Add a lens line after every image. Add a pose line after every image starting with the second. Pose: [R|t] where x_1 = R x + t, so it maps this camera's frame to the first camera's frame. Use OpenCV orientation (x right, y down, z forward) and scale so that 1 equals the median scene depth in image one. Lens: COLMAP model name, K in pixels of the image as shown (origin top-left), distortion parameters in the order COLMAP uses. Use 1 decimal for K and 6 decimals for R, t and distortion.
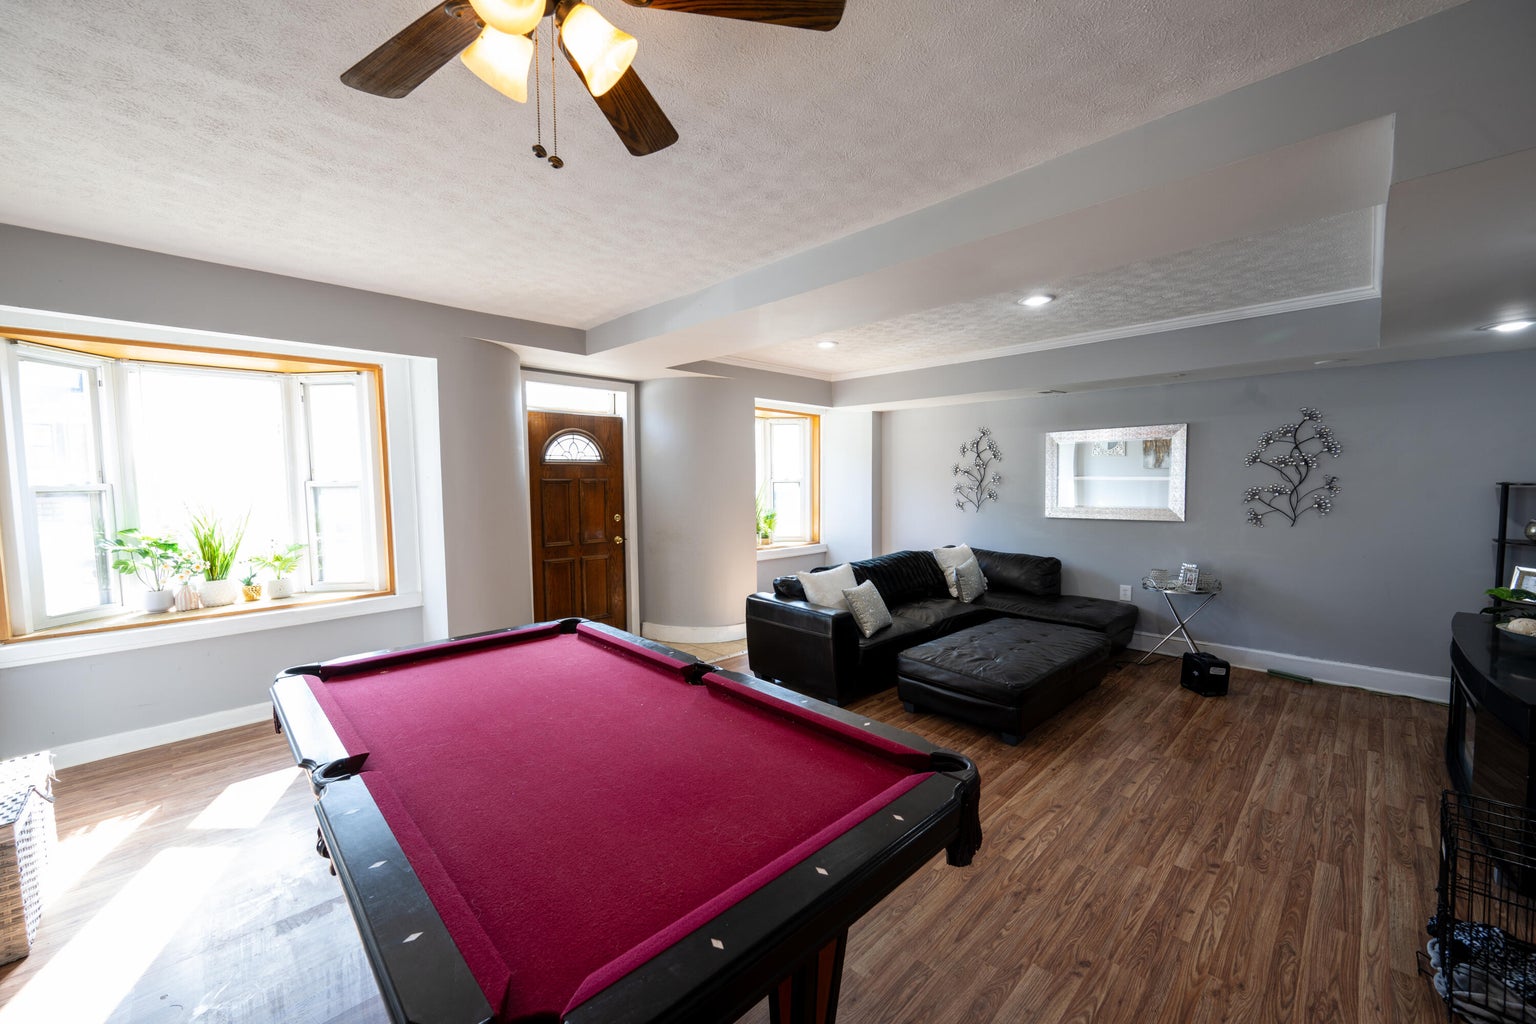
lens RADIAL K [[623.5, 0, 768.0], [0, 623.5, 512.0], [0, 0, 1]] dist [0.036295, -0.000168]
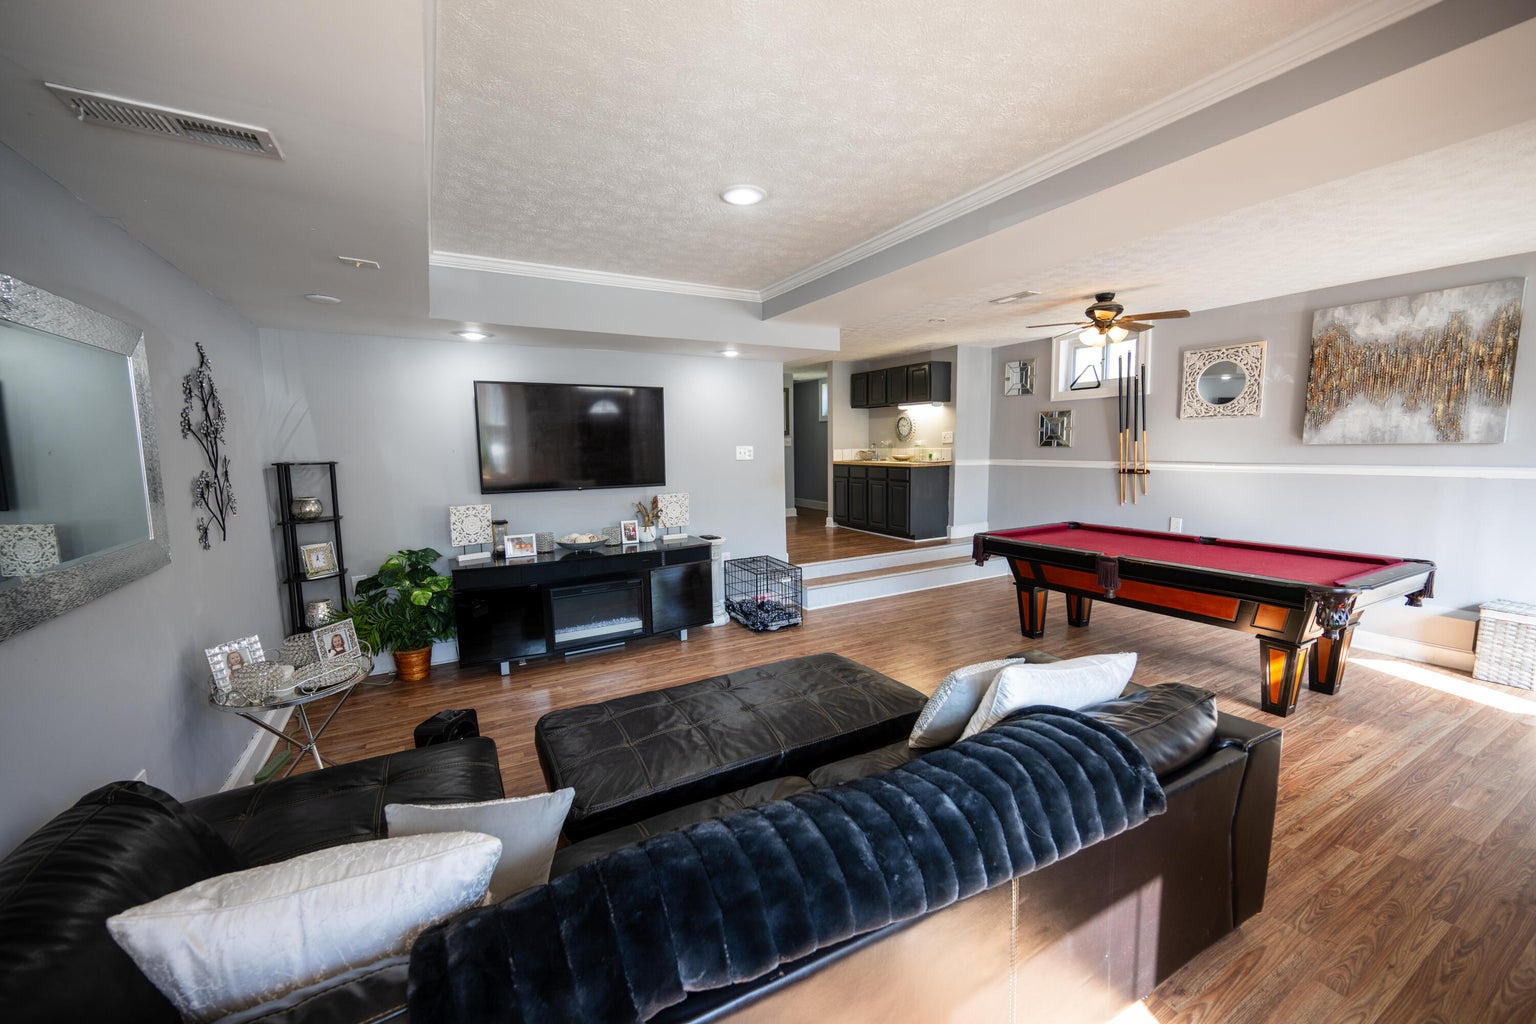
lens RADIAL K [[599.7, 0, 770.0], [0, 599.7, 517.8], [0, 0, 1]] dist [0.000439, -0.000022]
pose [[-0.957179, -0.010319, 0.289314, 0.162043], [0.043792, 0.982703, 0.179934, -0.078971], [-0.286167, 0.184899, -0.940171, 1.383194]]
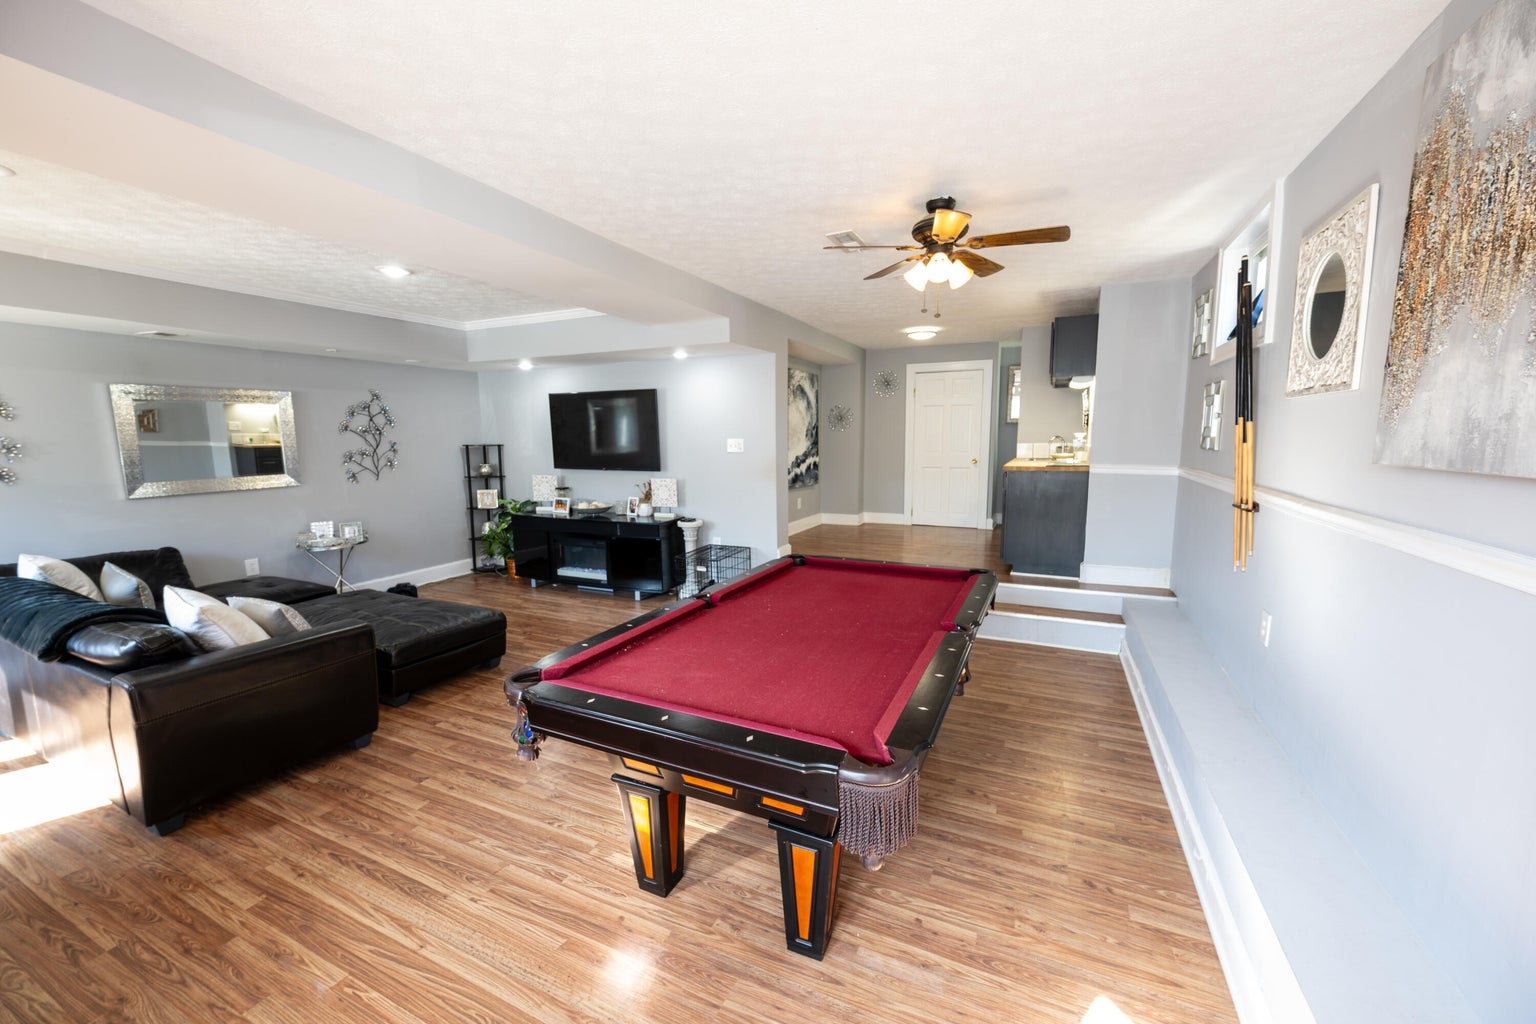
lens RADIAL K [[603.5, 0, 771.8], [0, 603.5, 517.4], [0, 0, 1]] dist [-0.002020, -0.000455]
pose [[-0.322892, -0.116969, 0.939180, -0.613059], [0.069753, 0.986694, 0.146868, -0.027747], [-0.943862, 0.112933, -0.310436, 0.628539]]
